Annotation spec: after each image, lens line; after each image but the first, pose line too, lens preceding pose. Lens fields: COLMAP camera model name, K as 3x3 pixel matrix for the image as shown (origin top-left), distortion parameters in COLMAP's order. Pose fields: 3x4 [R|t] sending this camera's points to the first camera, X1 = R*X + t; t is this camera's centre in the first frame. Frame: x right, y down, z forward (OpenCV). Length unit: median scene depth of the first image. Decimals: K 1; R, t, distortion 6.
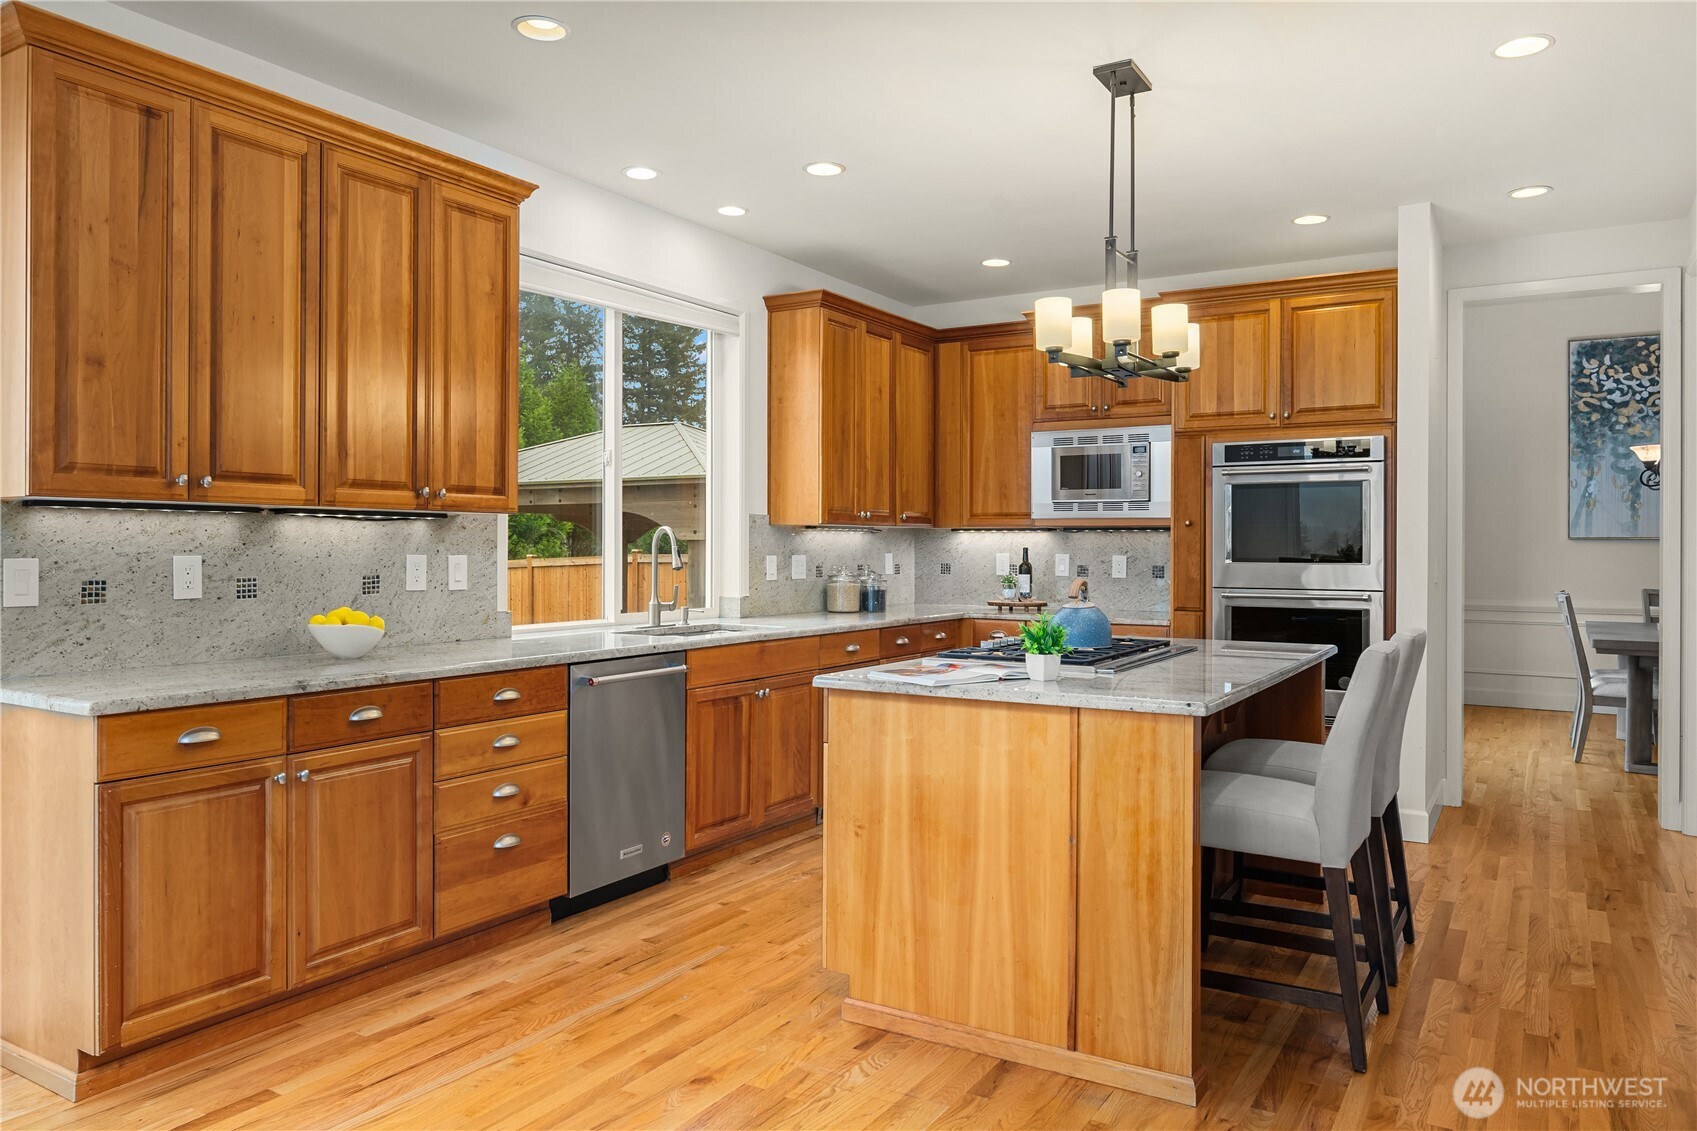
lens RADIAL K [[1163.7, 0, 830.7], [0, 1163.7, 533.8], [0, 0, 1]] dist [-0.005548, -0.001876]
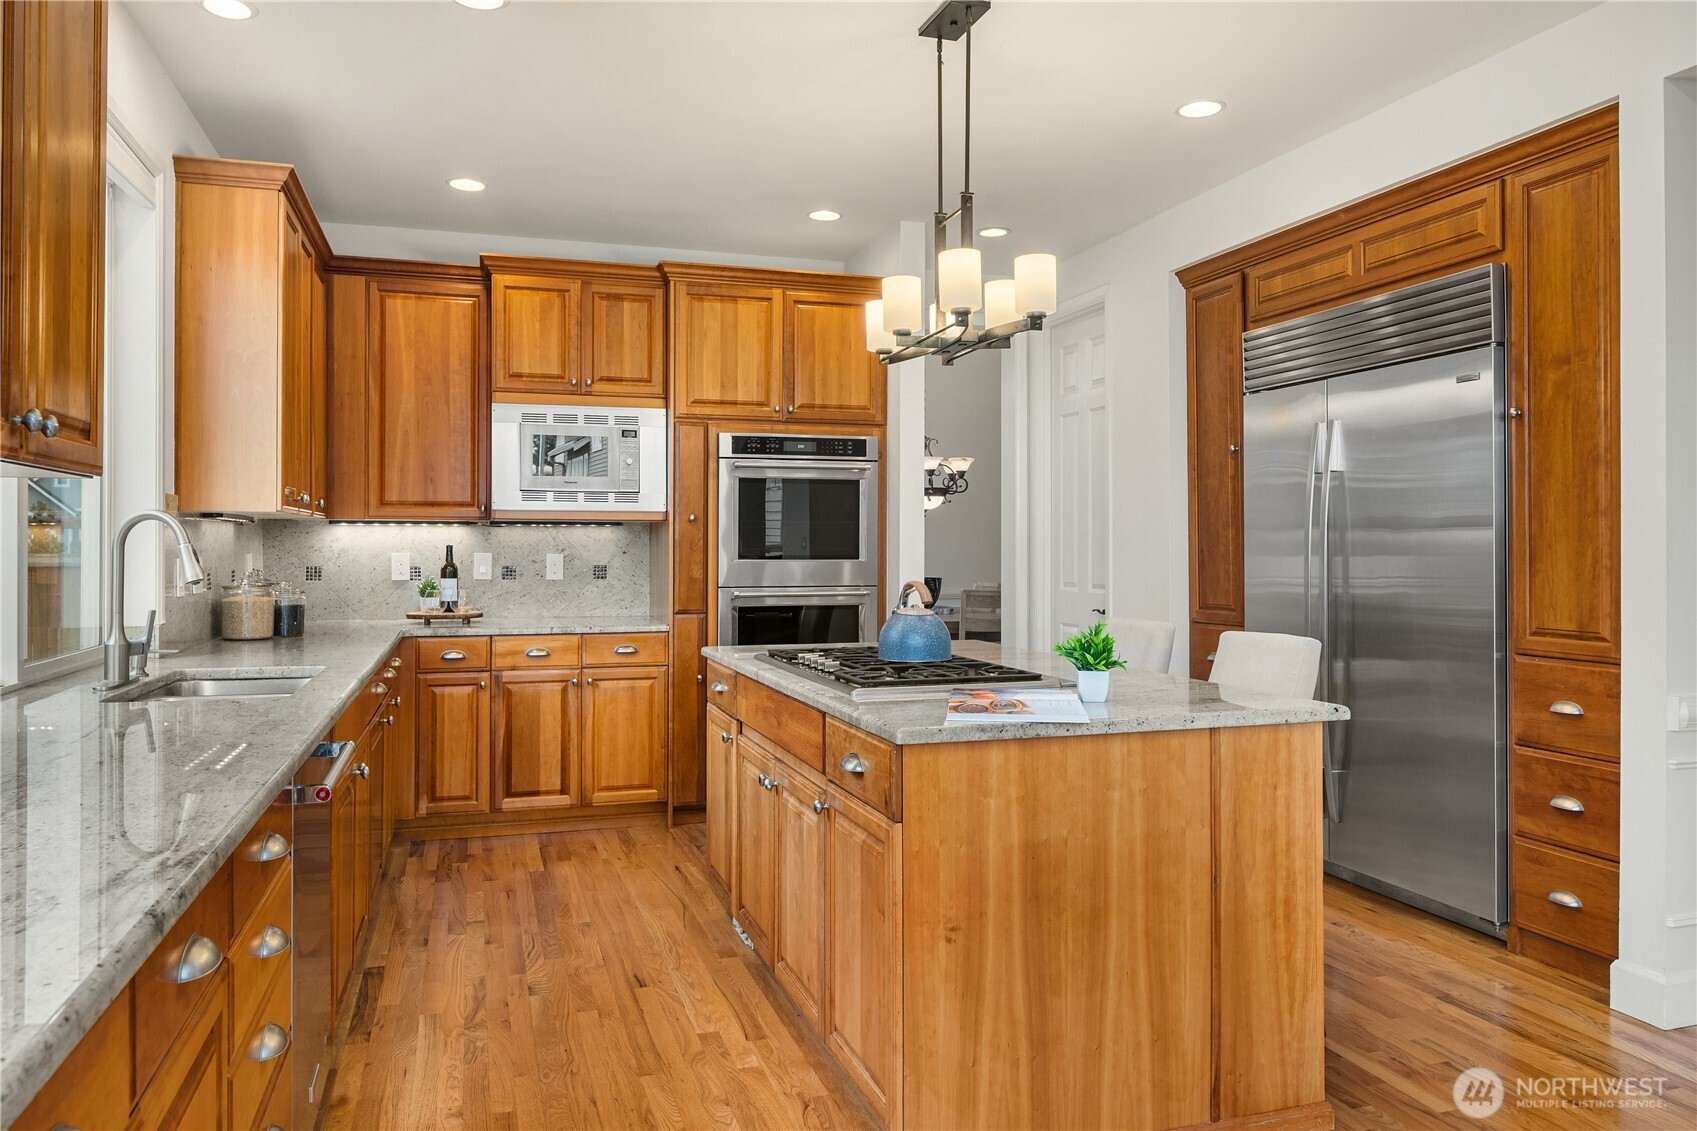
lens RADIAL K [[1163.7, 0, 830.7], [0, 1163.7, 533.8], [0, 0, 1]] dist [-0.005548, -0.001876]
pose [[0.656356, 0.004690, 0.754437, -0.369488], [-0.006610, 0.999978, -0.000466, 0.003636], [-0.754422, -0.004681, 0.656373, 0.373833]]
